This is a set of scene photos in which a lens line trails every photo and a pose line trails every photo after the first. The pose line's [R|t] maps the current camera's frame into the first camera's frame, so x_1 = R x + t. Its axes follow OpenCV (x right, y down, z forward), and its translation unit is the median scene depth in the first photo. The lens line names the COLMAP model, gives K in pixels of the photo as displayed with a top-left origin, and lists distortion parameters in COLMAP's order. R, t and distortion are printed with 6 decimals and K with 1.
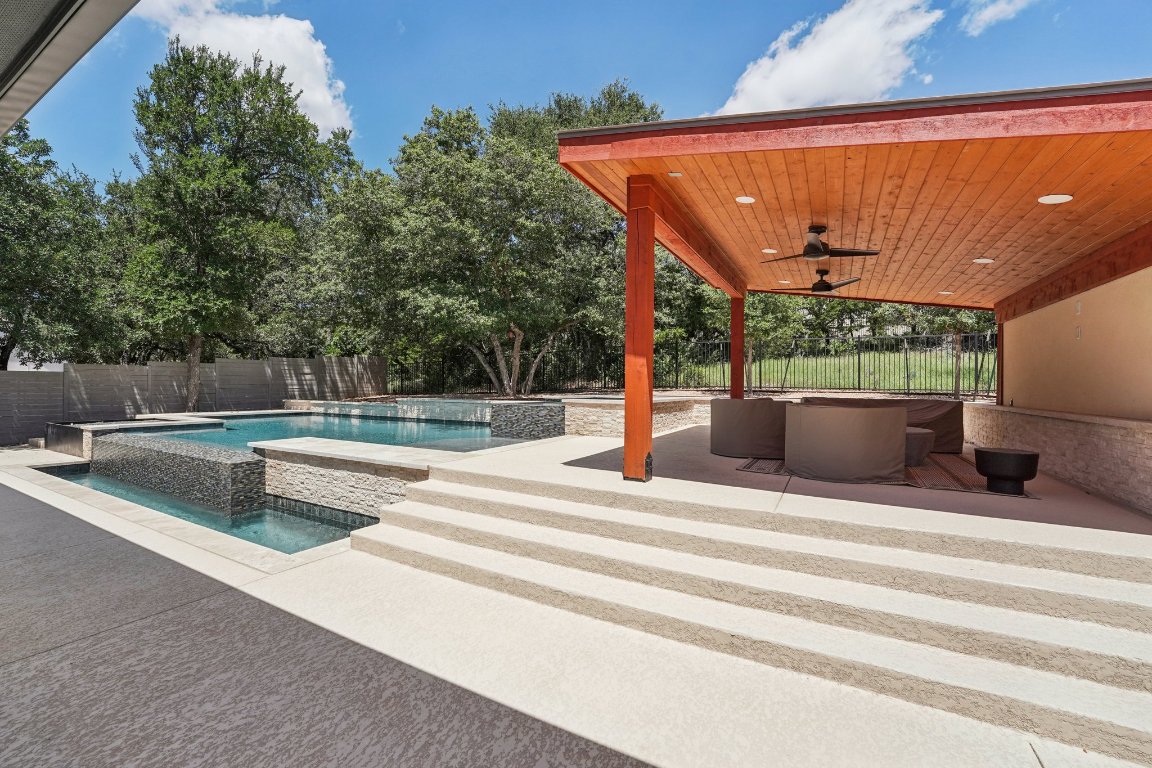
lens RADIAL K [[475.0, 0, 574.8], [0, 475.0, 380.0], [0, 0, 1]] dist [0.001604, 0.000303]
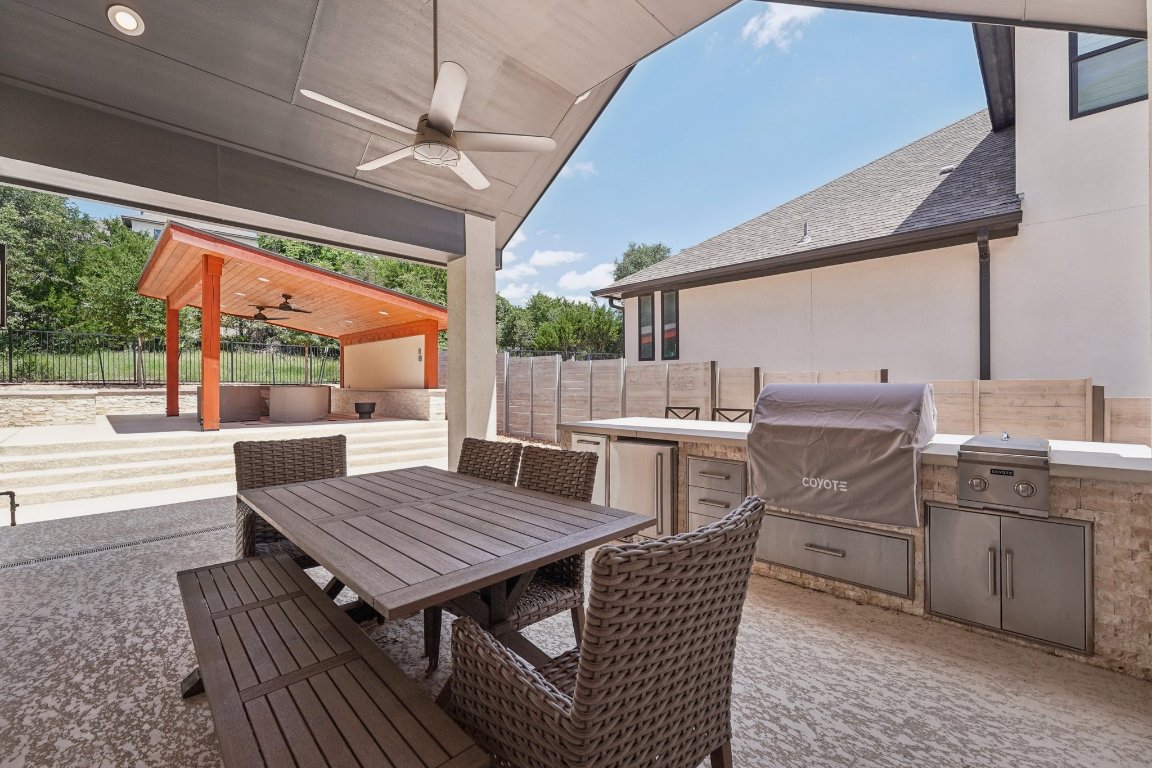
lens RADIAL K [[479.9, 0, 576.0], [0, 479.9, 384.0], [0, 0, 1]] dist [-0.003812, -0.000286]
pose [[0.270458, -0.004014, 0.962724, -0.821733], [-0.010598, 0.999918, 0.007146, 0.007889], [-0.962674, -0.012136, 0.270393, -0.517868]]
